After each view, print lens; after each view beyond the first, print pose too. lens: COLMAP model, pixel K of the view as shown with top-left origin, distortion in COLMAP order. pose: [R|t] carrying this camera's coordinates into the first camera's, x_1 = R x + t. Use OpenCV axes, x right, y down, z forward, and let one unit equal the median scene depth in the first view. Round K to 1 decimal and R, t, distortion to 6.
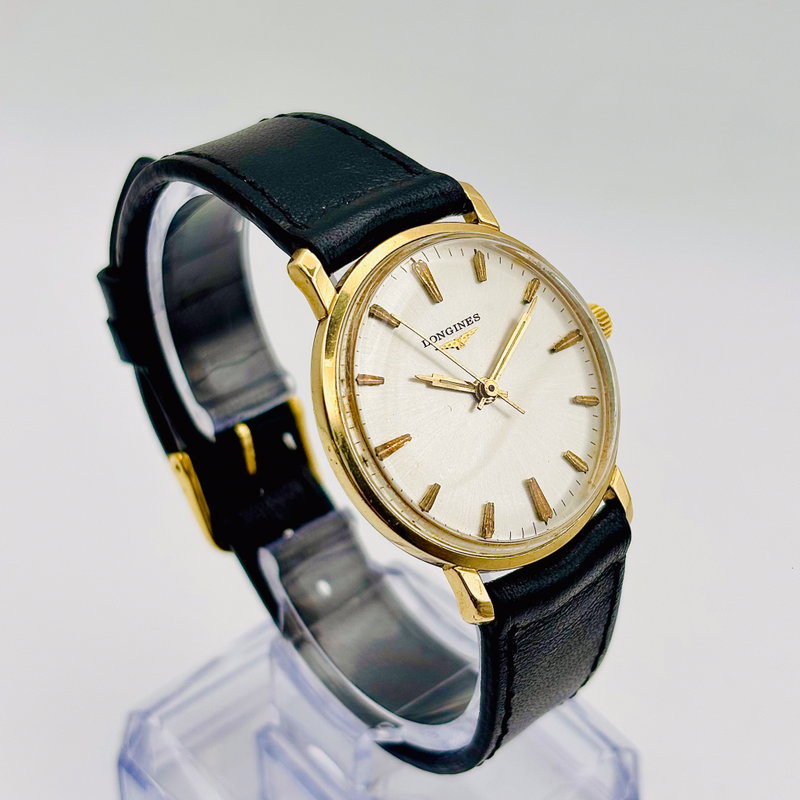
lens RADIAL K [[1823.6, 0, 400.0], [0, 1823.6, 400.0], [0, 0, 1]] dist [0.667874, -3.963898]
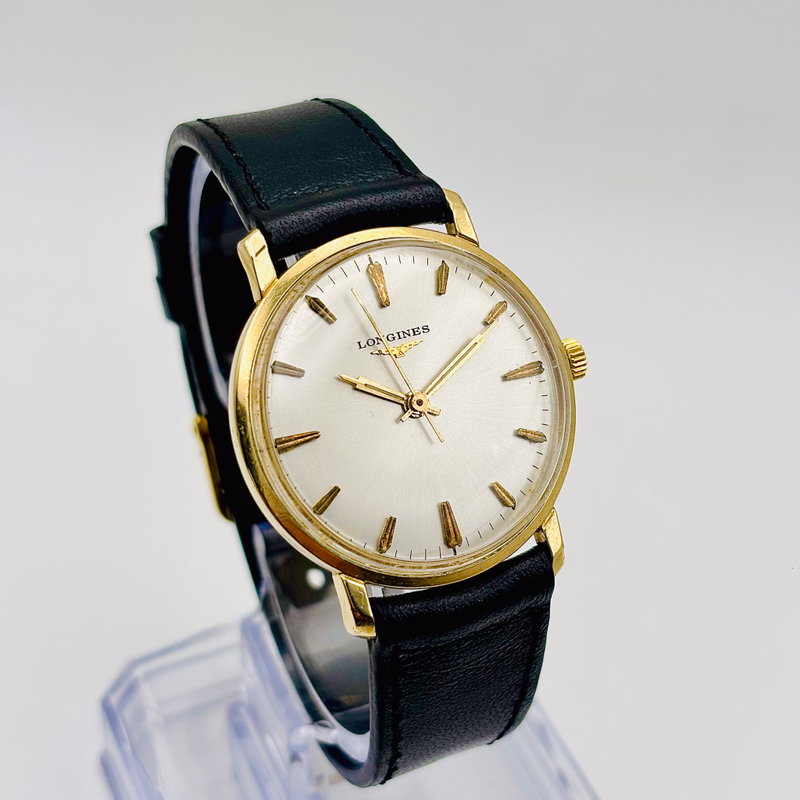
lens RADIAL K [[1823.6, 0, 400.0], [0, 1823.6, 400.0], [0, 0, 1]] dist [0.667874, -3.963898]
pose [[0.951742, 0.184011, -0.245616, 0.269244], [-0.184750, 0.982577, 0.020237, -0.024702], [0.245061, 0.026117, 0.969156, 0.052960]]
